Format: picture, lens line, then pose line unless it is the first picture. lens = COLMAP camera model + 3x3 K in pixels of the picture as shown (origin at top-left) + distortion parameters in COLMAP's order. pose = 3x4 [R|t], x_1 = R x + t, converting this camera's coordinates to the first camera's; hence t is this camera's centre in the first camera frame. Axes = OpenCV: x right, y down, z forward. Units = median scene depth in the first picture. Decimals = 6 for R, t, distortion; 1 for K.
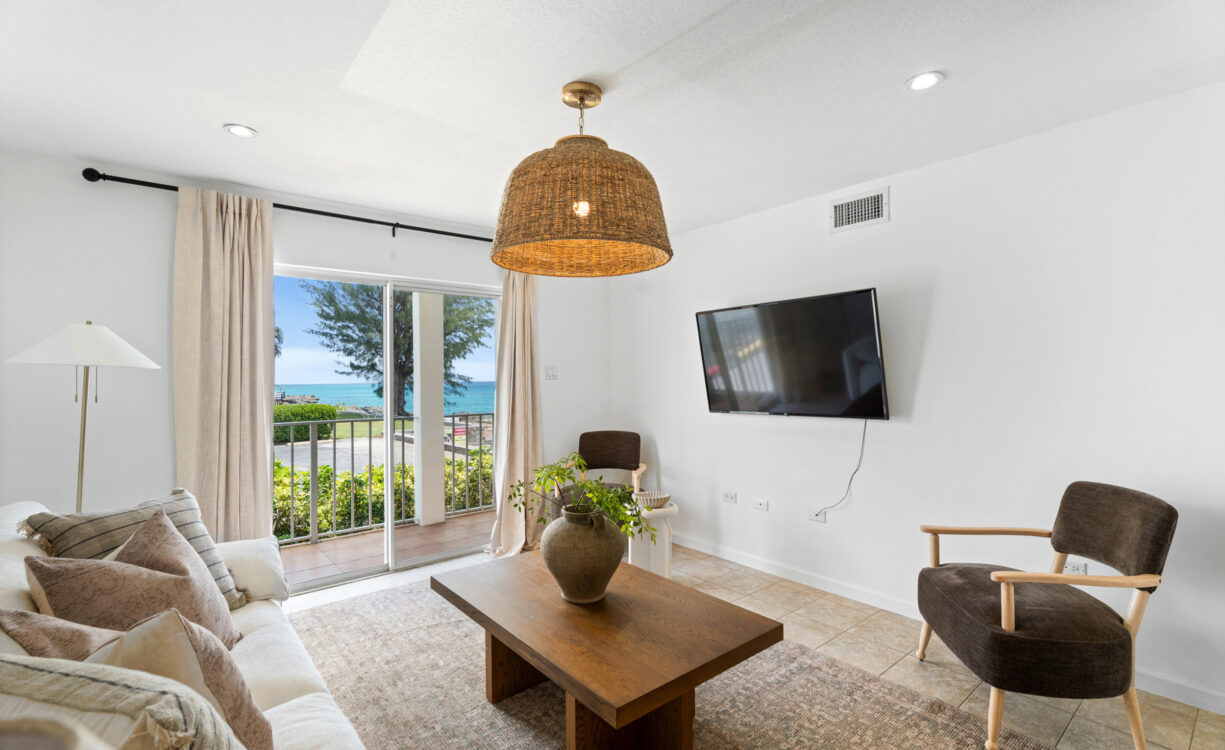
lens RADIAL K [[547.5, 0, 596.7], [0, 547.5, 372.1], [0, 0, 1]] dist [0.006525, -0.000673]
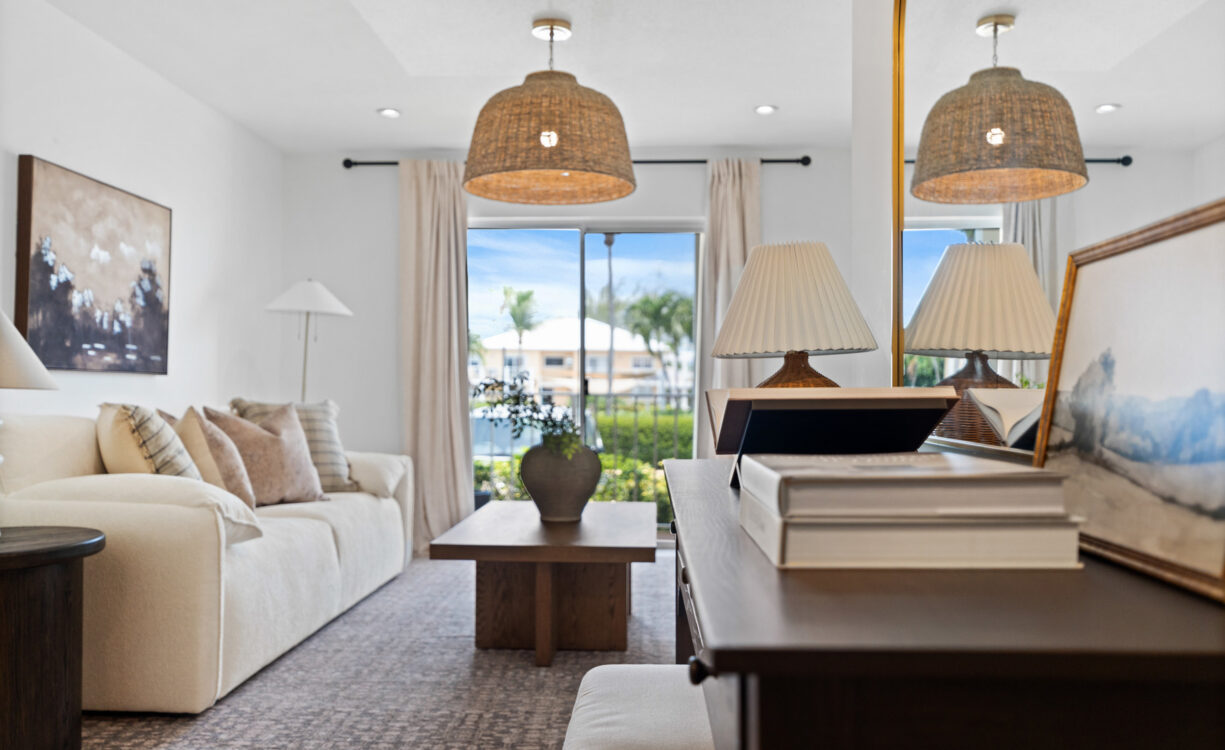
lens RADIAL K [[980.0, 0, 609.3], [0, 980.0, 369.7], [0, 0, 1]] dist [-0.000331, 0.012352]
pose [[0.746740, 0.000296, -0.665116, 1.104484], [-0.008860, 0.999916, -0.009502, 0.132517], [0.665057, 0.012989, 0.746680, -0.257295]]
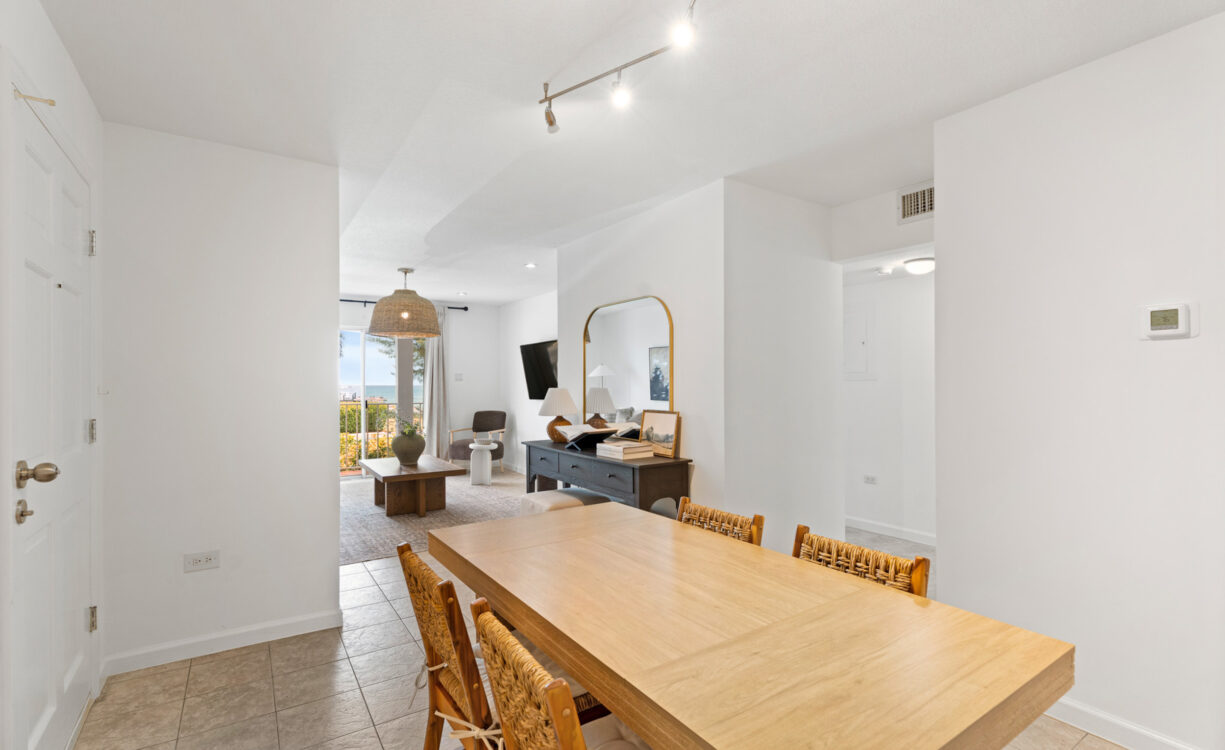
lens RADIAL K [[547.5, 0, 606.4], [0, 547.5, 383.0], [0, 0, 1]] dist [0.006525, -0.000673]
pose [[0.995349, 0.008726, -0.095936, 1.019304], [-0.007587, 0.999896, 0.012232, -0.010297], [0.096033, -0.011447, 0.995312, -1.312242]]
